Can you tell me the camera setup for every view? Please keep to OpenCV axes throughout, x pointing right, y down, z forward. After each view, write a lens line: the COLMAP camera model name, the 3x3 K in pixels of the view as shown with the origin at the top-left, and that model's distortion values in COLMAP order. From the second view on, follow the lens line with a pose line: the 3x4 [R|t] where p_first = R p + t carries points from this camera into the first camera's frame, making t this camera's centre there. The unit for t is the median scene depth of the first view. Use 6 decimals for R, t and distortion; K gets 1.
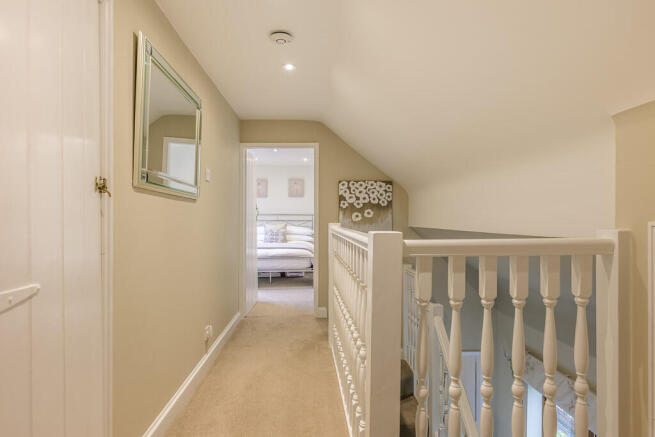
lens RADIAL K [[393.1, 0, 327.7], [0, 393.1, 217.4], [0, 0, 1]] dist [-0.004326, 0.001041]
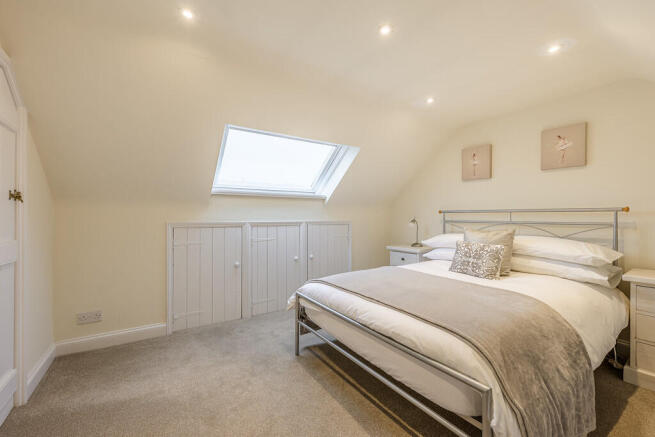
lens RADIAL K [[270.4, 0, 328.8], [0, 270.4, 217.7], [0, 0, 1]] dist [0.001670, 0.000079]
pose [[0.505937, 0.002379, -0.862567, 0.047086], [0.000262, 0.999996, 0.002912, 0.000324], [0.862570, -0.001699, 0.505935, 0.666783]]
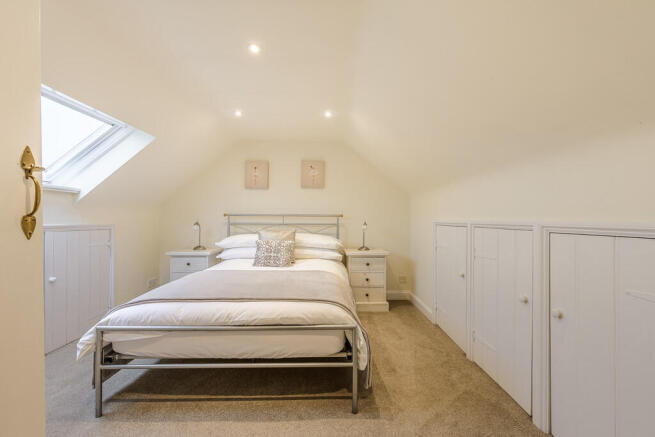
lens RADIAL K [[270.4, 0, 330.0], [0, 270.4, 219.0], [0, 0, 1]] dist [0.001670, 0.000079]
pose [[0.999581, 0.003570, -0.028709, -0.040721], [-0.003646, 0.999990, -0.002561, -0.000088], [0.028700, 0.002664, 0.999585, 0.585174]]
